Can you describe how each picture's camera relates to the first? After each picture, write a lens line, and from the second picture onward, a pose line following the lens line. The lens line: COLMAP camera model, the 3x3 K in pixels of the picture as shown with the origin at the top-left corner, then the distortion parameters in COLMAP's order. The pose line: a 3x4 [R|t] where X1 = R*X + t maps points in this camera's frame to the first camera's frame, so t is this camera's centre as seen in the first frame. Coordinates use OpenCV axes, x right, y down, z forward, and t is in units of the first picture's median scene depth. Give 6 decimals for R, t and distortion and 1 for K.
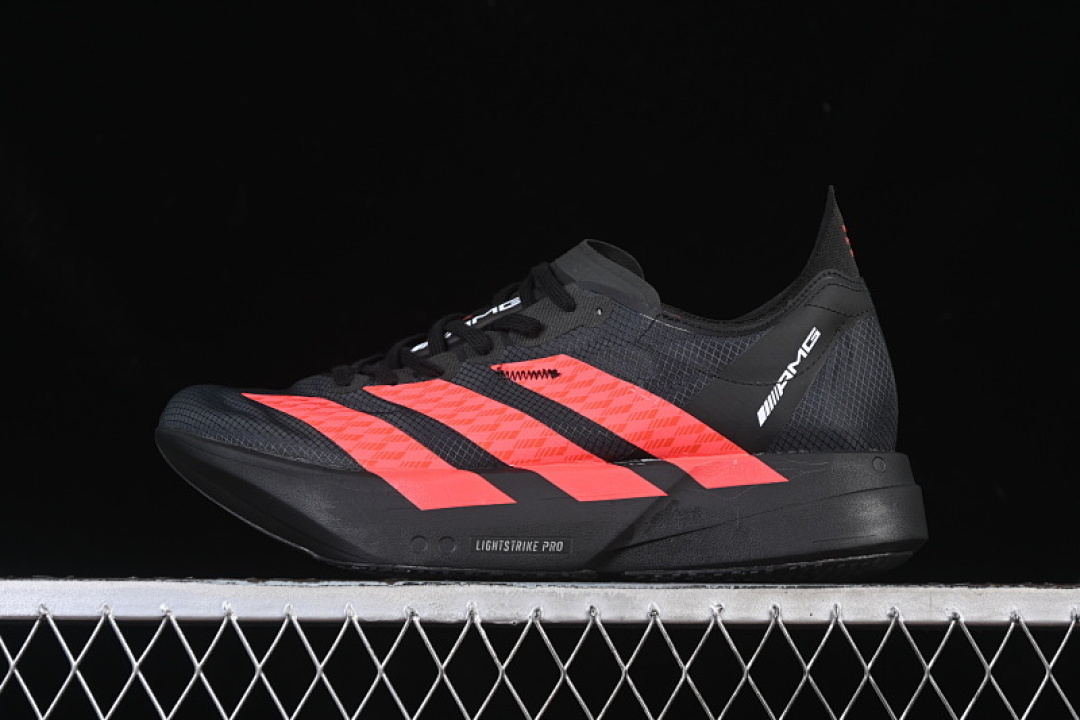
lens RADIAL K [[2435.0, 0, 536.0], [0, 2435.0, 359.8], [0, 0, 1]] dist [-0.066984, 0.000000]
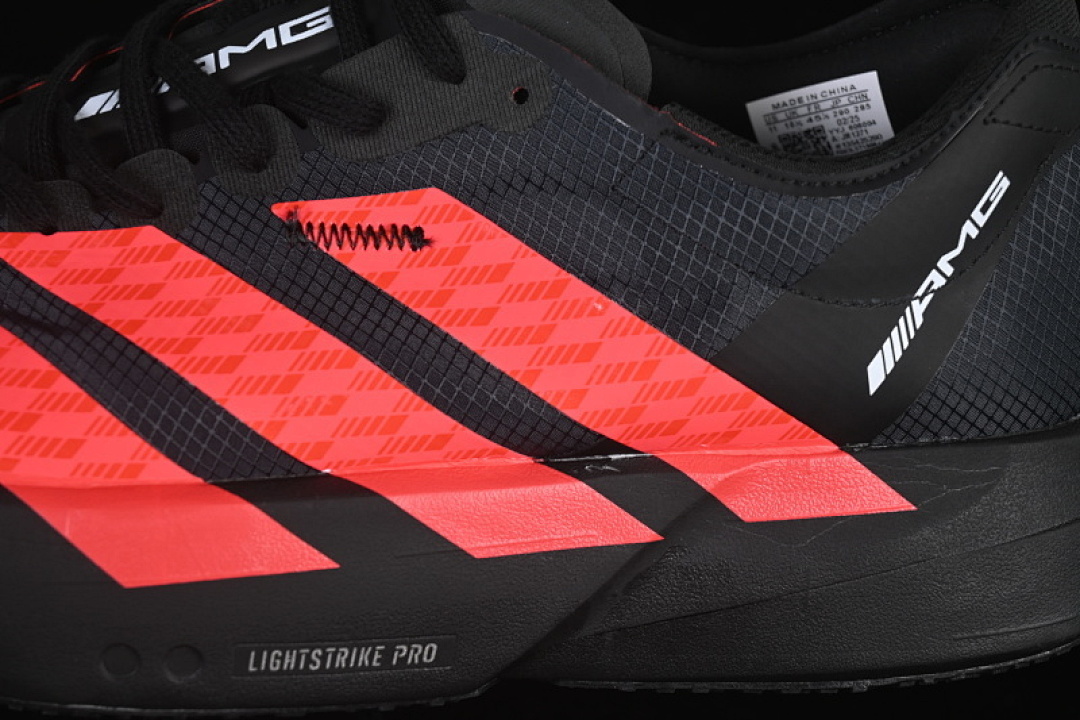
lens RADIAL K [[2435.0, 0, 530.7], [0, 2435.0, 362.5], [0, 0, 1]] dist [-0.066984, 0.000000]
pose [[0.982611, -0.000346, 0.185677, -0.055872], [-0.074108, 0.916164, 0.393892, -0.153353], [-0.170247, -0.400802, 0.900207, 0.595441]]
